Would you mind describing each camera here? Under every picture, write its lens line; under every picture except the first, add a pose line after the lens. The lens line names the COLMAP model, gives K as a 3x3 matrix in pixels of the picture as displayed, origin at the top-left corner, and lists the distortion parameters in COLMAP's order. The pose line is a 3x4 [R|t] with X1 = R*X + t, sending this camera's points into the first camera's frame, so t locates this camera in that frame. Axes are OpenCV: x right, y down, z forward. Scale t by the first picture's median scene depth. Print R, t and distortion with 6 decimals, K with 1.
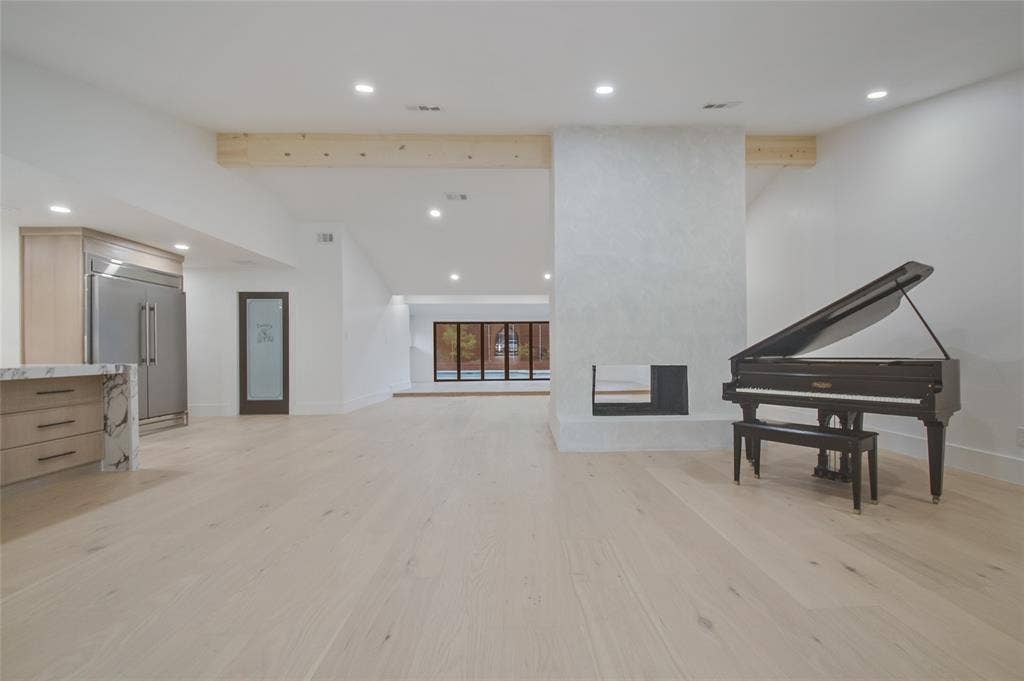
lens RADIAL K [[464.5, 0, 517.7], [0, 464.5, 344.6], [0, 0, 1]] dist [0.014245, 0.000186]
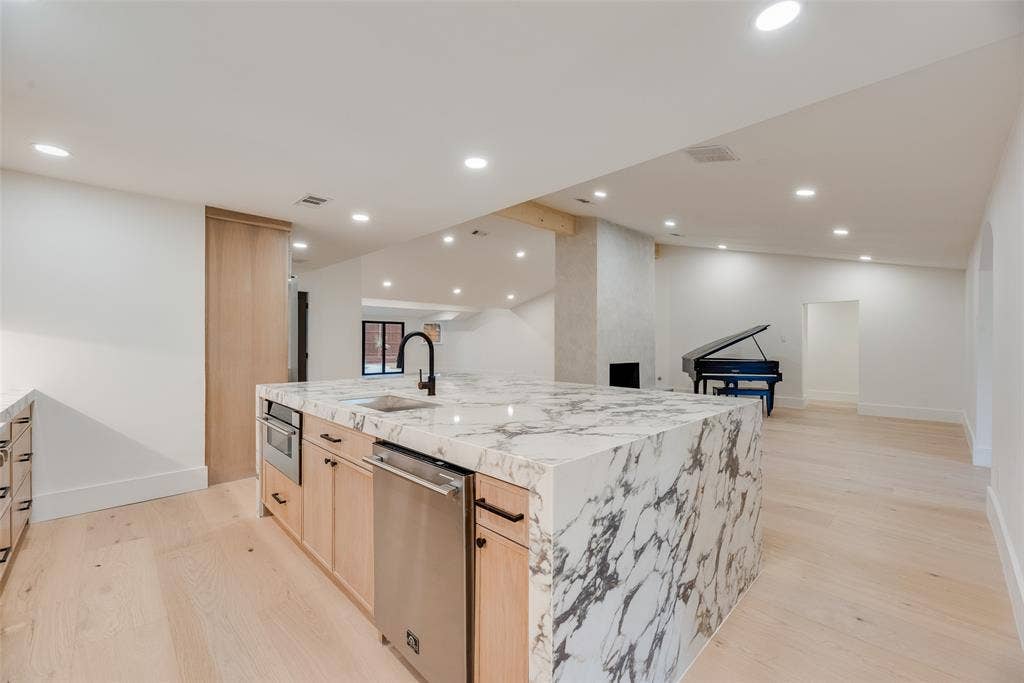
lens RADIAL K [[417.1, 0, 510.6], [0, 417.1, 343.0], [0, 0, 1]] dist [0.000792, 0.000485]
pose [[0.756019, 0.023007, 0.654145, -0.569989], [-0.031635, 0.999499, 0.001408, -0.008633], [-0.653785, -0.021758, 0.756368, 0.033732]]
